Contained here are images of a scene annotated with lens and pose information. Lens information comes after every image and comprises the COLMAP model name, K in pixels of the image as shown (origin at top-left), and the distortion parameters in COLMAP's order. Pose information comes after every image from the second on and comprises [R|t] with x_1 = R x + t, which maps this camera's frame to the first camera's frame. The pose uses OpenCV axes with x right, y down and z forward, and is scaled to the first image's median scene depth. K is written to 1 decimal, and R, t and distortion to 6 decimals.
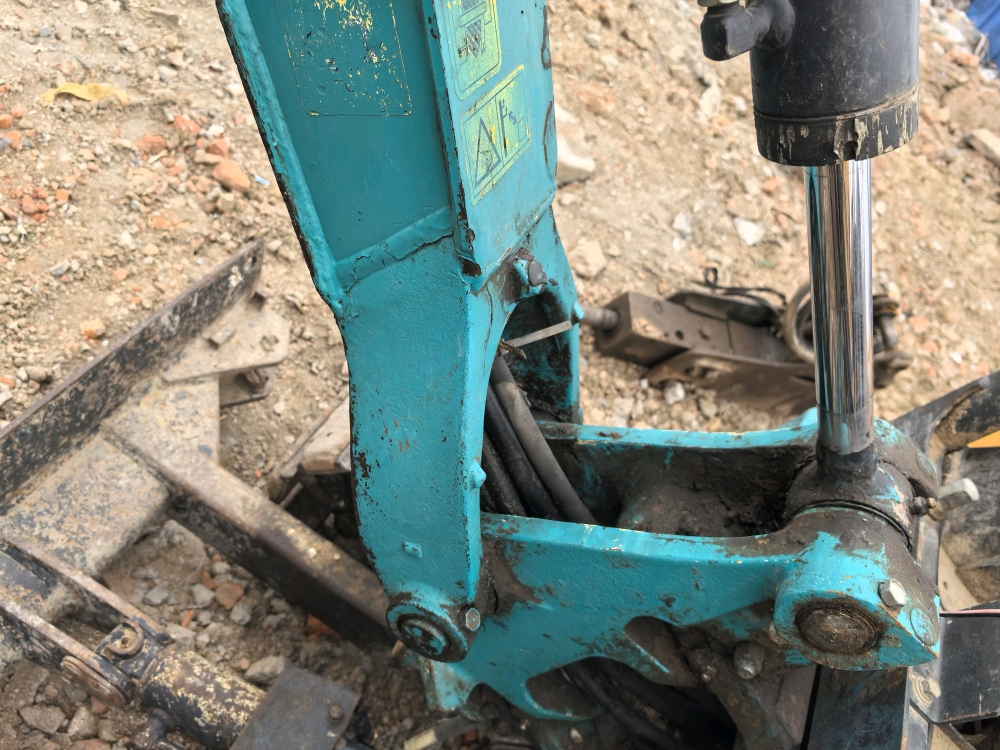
lens RADIAL K [[807.1, 0, 490.4], [0, 807.1, 376.7], [0, 0, 1]] dist [-0.011264, -0.018814]
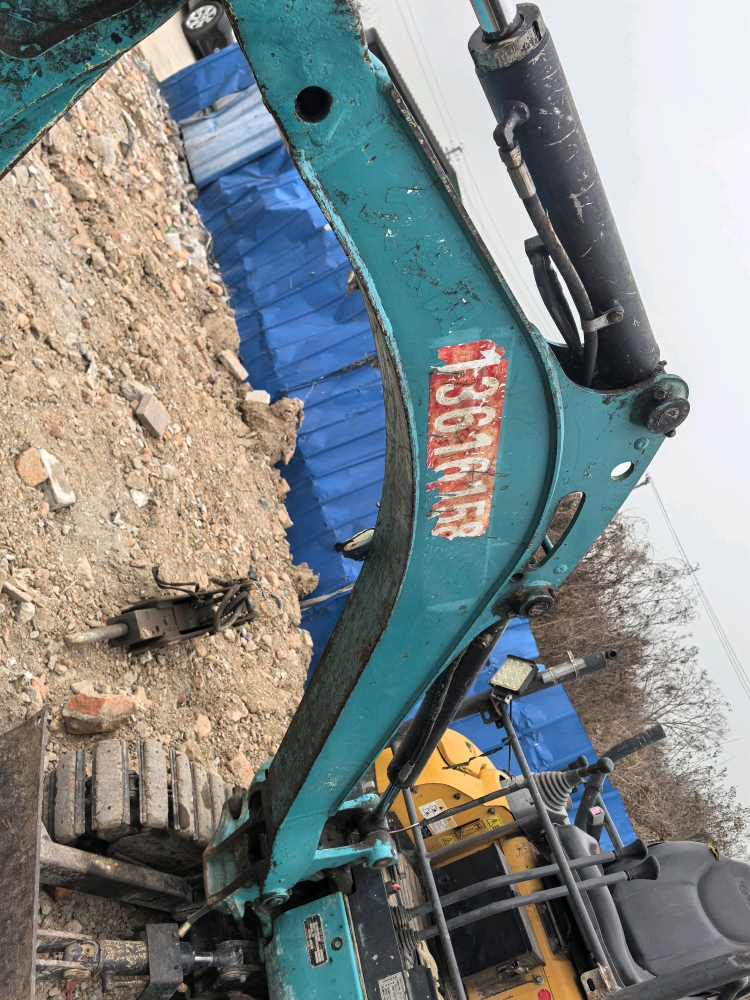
lens RADIAL K [[789.7, 0, 379.8], [0, 789.7, 493.1], [0, 0, 1]] dist [0.063022, -0.105057]
pose [[0.649884, -0.059733, 0.757683, -0.498302], [-0.062133, 0.989394, 0.131294, -0.408554], [-0.757490, -0.132403, 0.639280, -0.269959]]
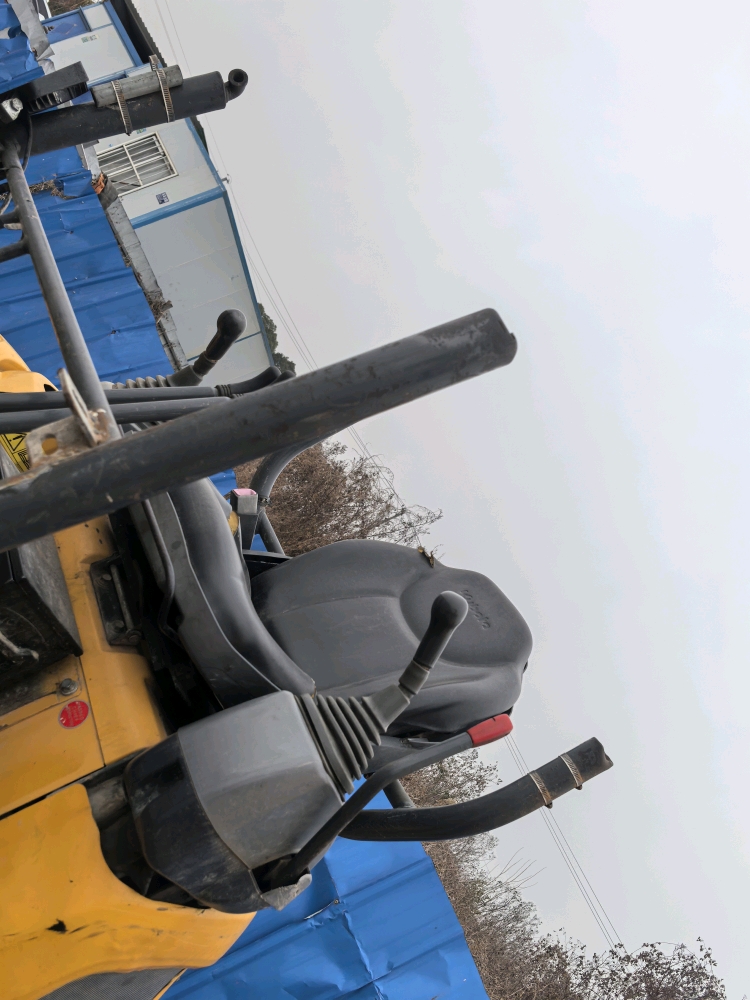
lens RADIAL K [[765.7, 0, 366.6], [0, 765.7, 523.3], [0, 0, 1]] dist [0.093850, -0.152918]
pose [[0.422241, -0.031377, 0.905940, -0.048675], [-0.098769, 0.991858, 0.080387, 0.096232], [-0.901086, -0.123421, 0.415705, -0.212987]]
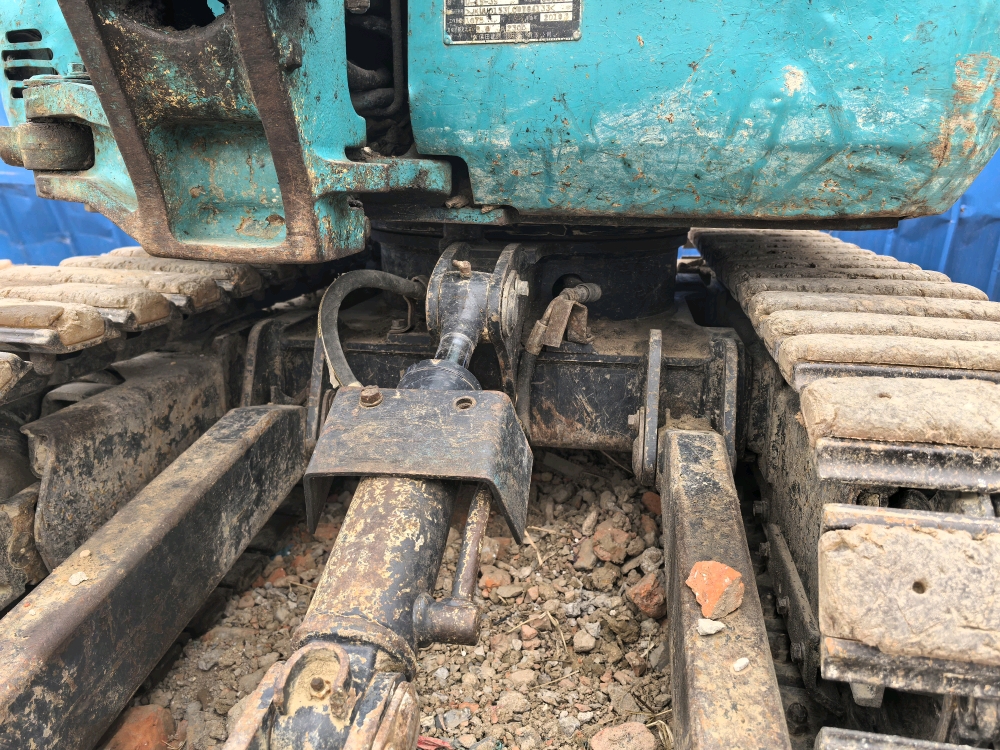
lens RADIAL K [[793.5, 0, 500.0], [0, 793.5, 375.0], [0, 0, 1]] dist [0.100878, -0.171702]
pose [[-0.269446, -0.715653, 0.644391, -0.224735], [0.676974, 0.335142, 0.655275, 0.001278], [-0.684912, 0.612797, 0.394177, 0.197744]]
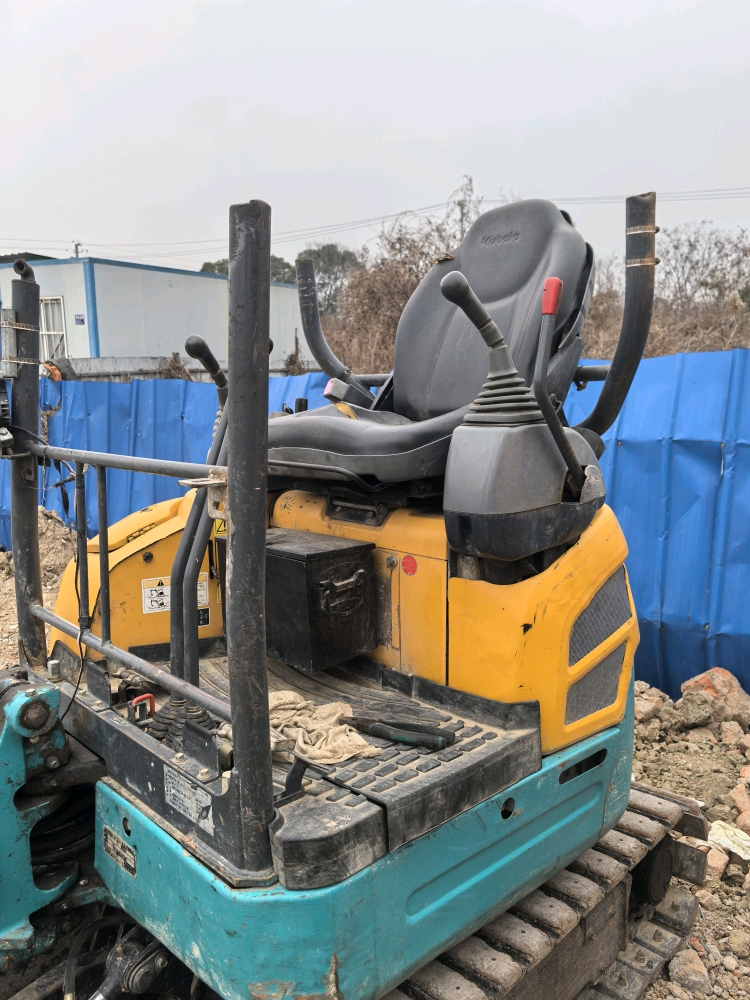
lens RADIAL K [[777.0, 0, 375.0], [0, 777.0, 500.0], [0, 0, 1]] dist [0.087764, -0.150337]
pose [[0.223929, -0.654393, 0.722237, -0.147212], [0.880350, 0.453753, 0.138178, 0.115379], [-0.418139, 0.604879, 0.677703, -0.335594]]
